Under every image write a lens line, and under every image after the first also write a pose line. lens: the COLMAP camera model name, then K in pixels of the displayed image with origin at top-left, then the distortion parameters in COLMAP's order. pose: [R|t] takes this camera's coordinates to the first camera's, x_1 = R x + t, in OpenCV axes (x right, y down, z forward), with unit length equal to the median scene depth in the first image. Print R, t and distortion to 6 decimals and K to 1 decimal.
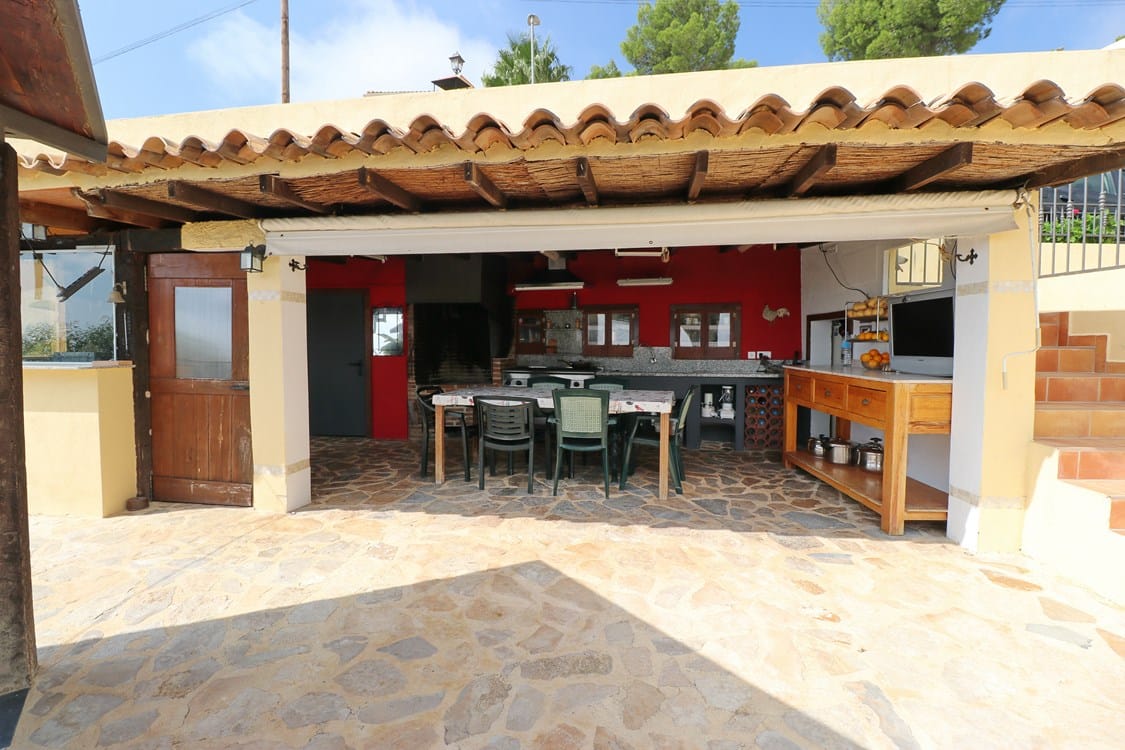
lens RADIAL K [[515.7, 0, 558.7], [0, 515.7, 370.3], [0, 0, 1]] dist [0.001787, -0.013846]
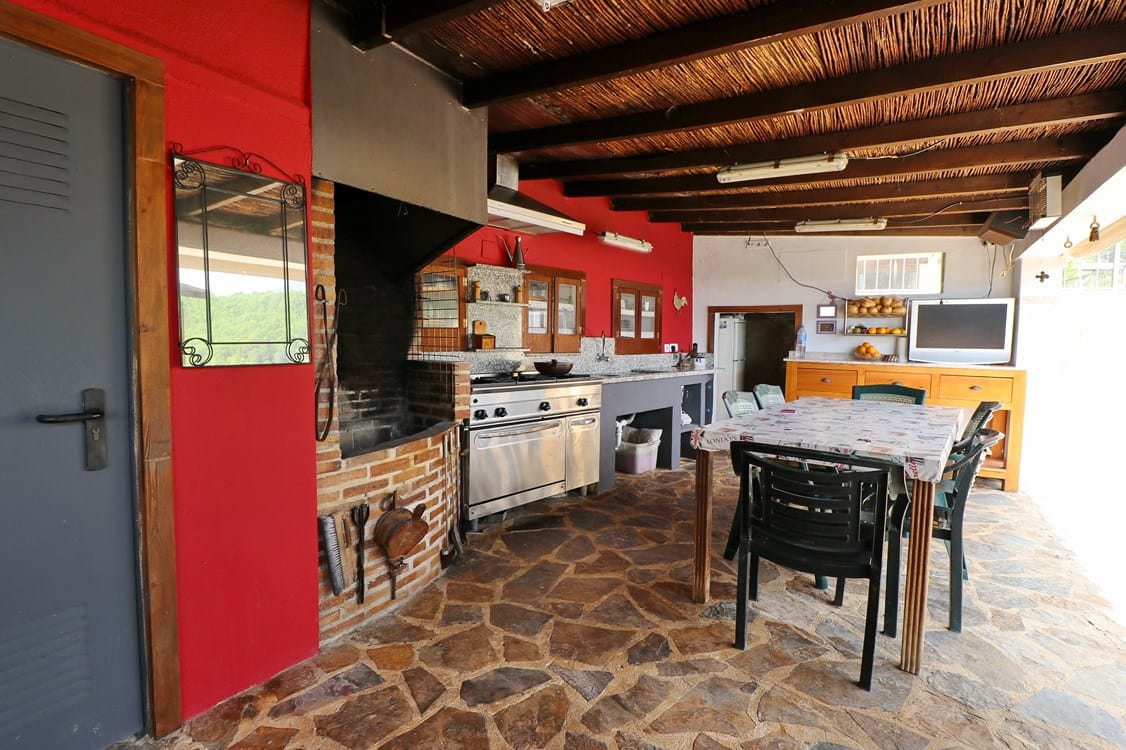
lens RADIAL K [[541.3, 0, 558.6], [0, 541.3, 375.4], [0, 0, 1]] dist [0.001303, -0.015964]
pose [[0.415785, -0.056043, 0.907735, -0.794159], [0.032400, 0.998379, 0.046799, -0.048501], [-0.908886, 0.009953, 0.416927, 1.182540]]
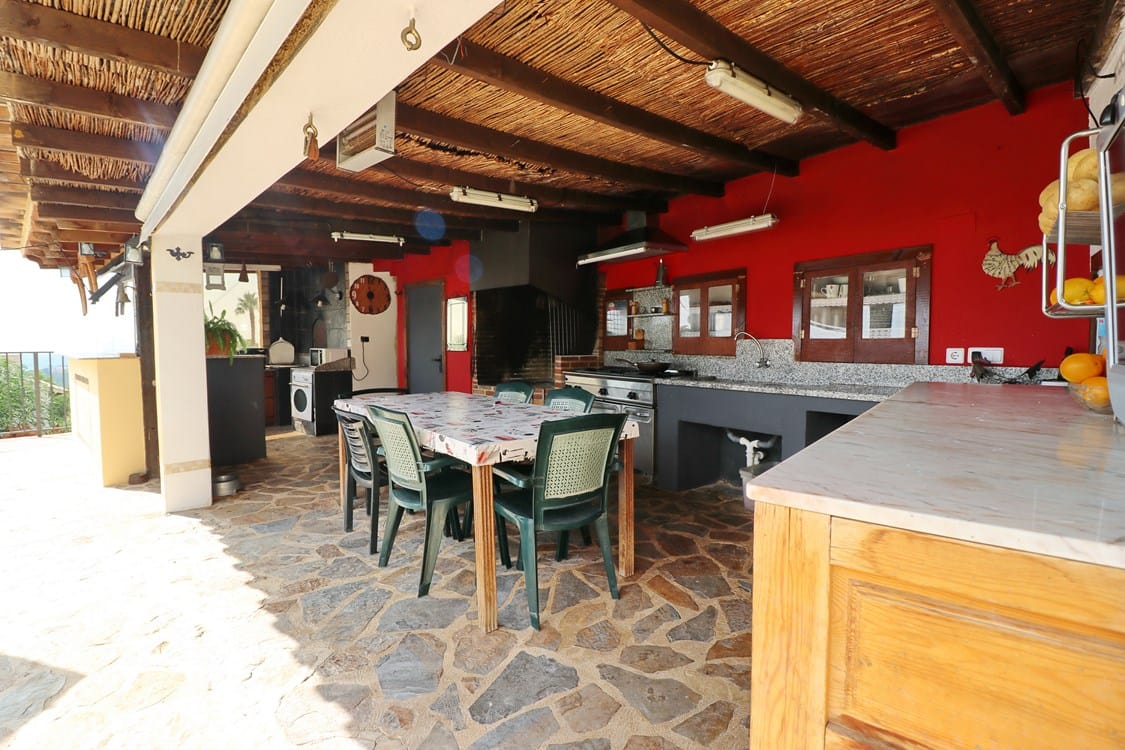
lens RADIAL K [[515.7, 0, 558.7], [0, 515.7, 370.3], [0, 0, 1]] dist [0.001787, -0.013846]
pose [[0.787412, 0.030603, -0.615667, 0.568188], [-0.026341, 0.999525, 0.015995, -0.021645], [0.615864, 0.003622, 0.787844, 0.628744]]
